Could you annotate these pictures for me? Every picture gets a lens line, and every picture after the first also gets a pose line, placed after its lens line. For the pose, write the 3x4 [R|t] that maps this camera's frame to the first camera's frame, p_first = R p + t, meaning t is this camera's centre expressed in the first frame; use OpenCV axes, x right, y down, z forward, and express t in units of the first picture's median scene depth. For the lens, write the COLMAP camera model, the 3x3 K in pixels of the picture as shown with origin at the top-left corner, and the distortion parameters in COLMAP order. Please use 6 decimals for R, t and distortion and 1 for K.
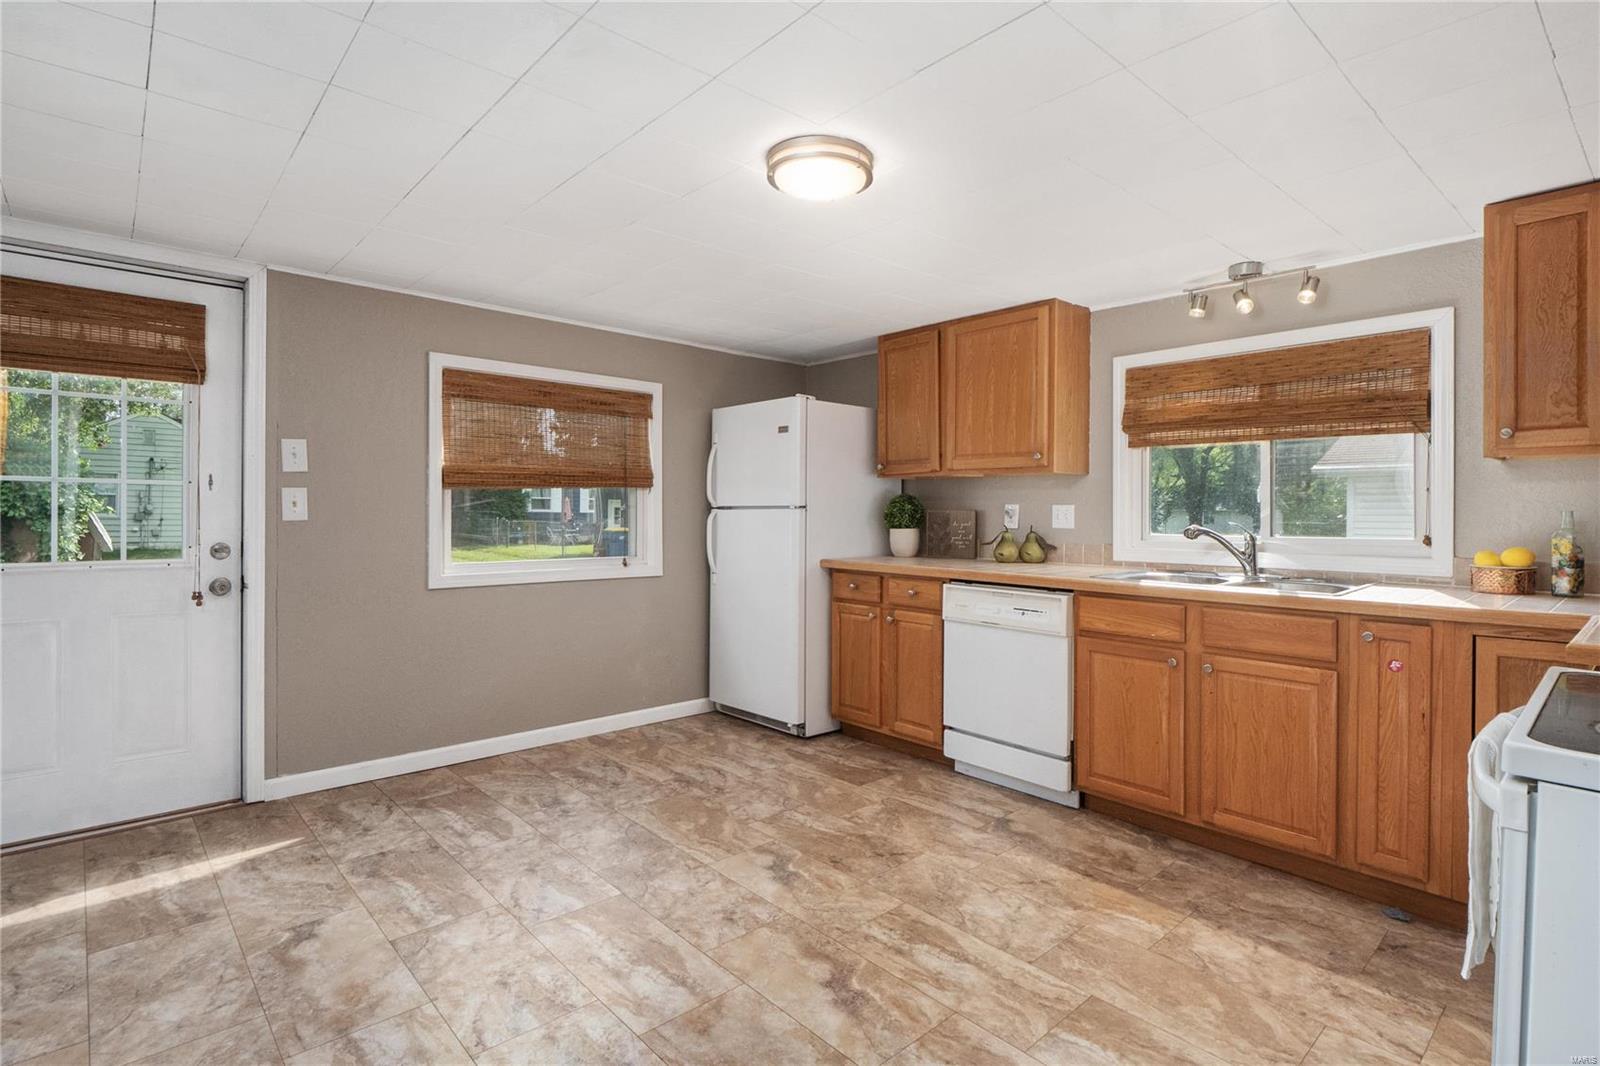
lens RADIAL K [[823.6, 0, 815.5], [0, 823.6, 510.7], [0, 0, 1]] dist [-0.004611, 0.003509]
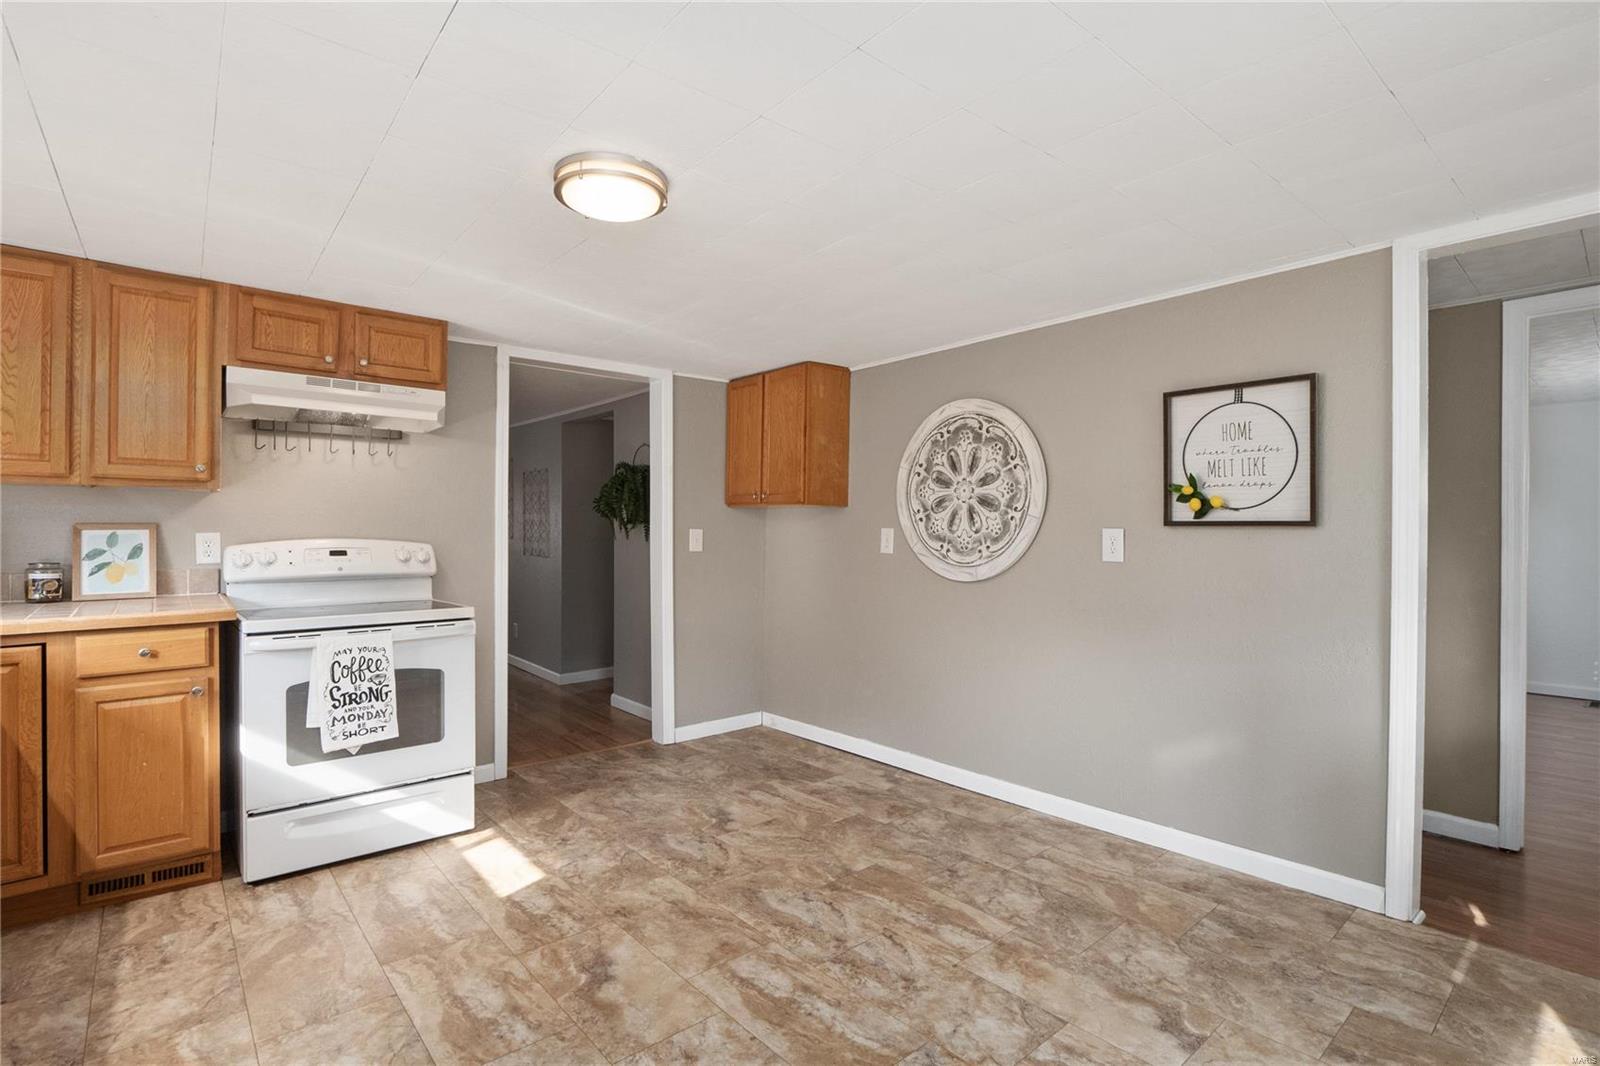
lens RADIAL K [[744.4, 0, 806.1], [0, 744.4, 533.0], [0, 0, 1]] dist [-0.008525, -0.001181]
pose [[-0.999324, -0.012023, 0.034750, -0.195689], [-0.011762, 0.999901, 0.007718, -0.014569], [-0.034839, 0.007304, -0.999366, 1.417169]]
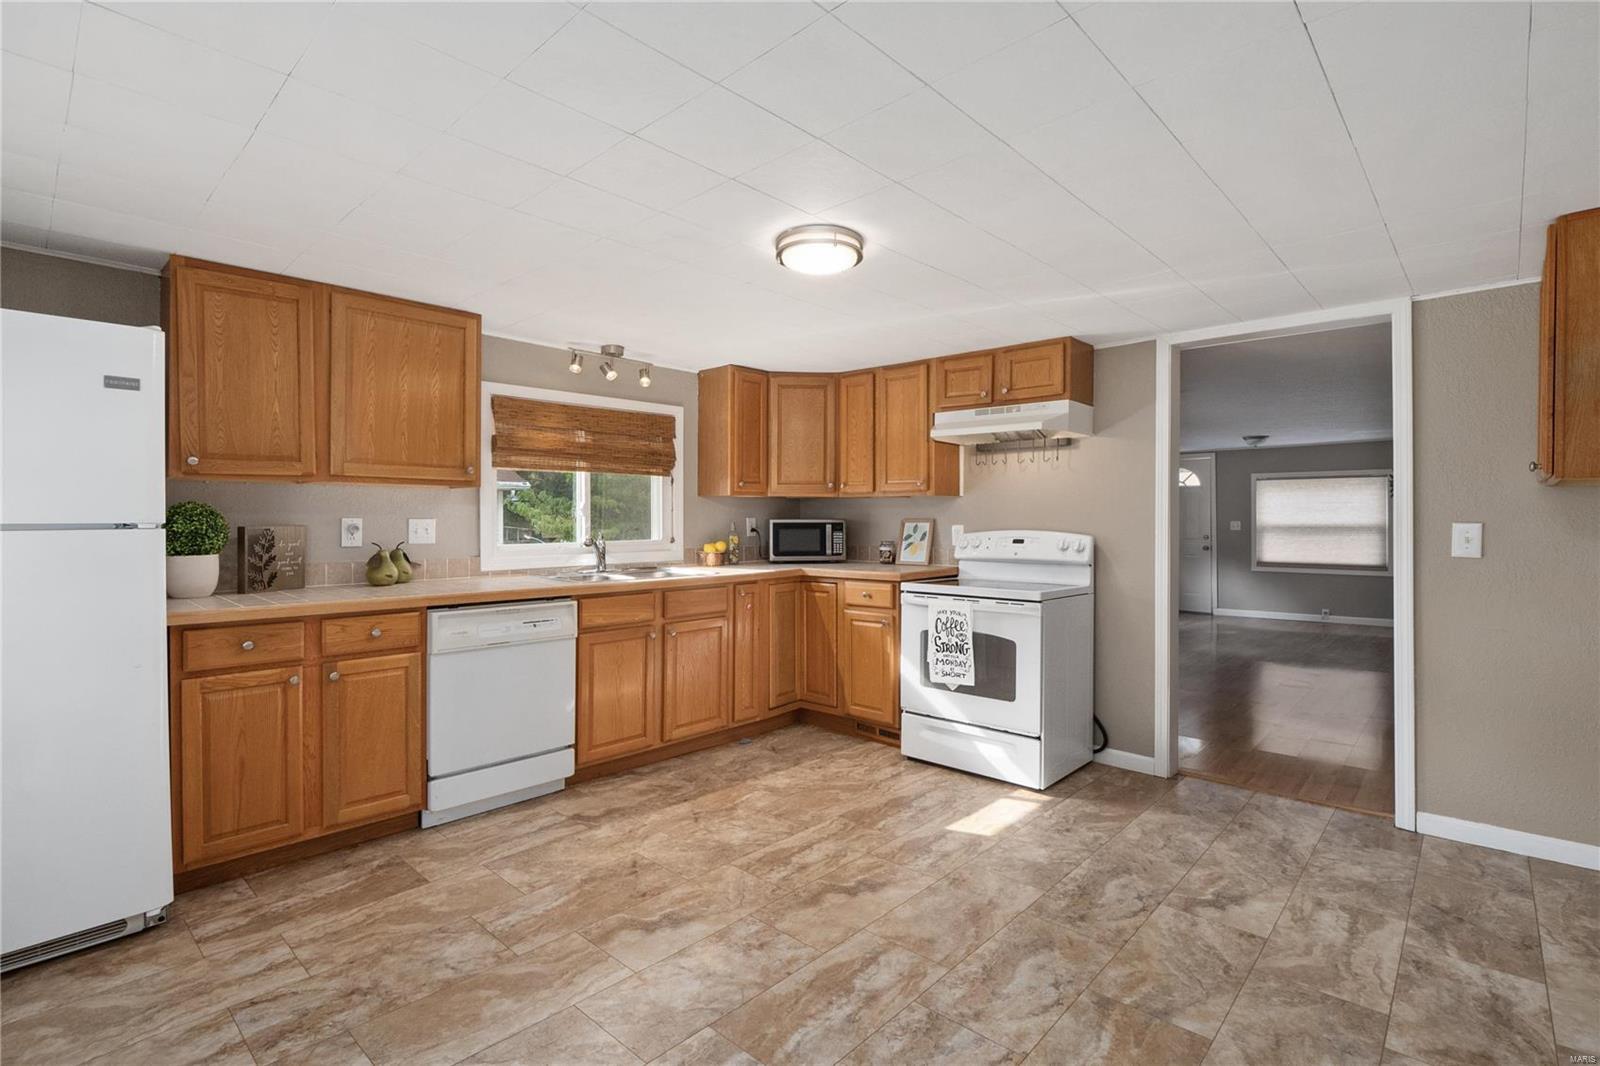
lens RADIAL K [[744.4, 0, 831.8], [0, 744.4, 520.0], [0, 0, 1]] dist [-0.008525, -0.001181]
pose [[-0.117772, -0.008102, 0.993008, -0.826120], [-0.002062, 0.999967, 0.007914, -0.018479], [-0.993039, -0.001115, -0.117785, 0.847367]]
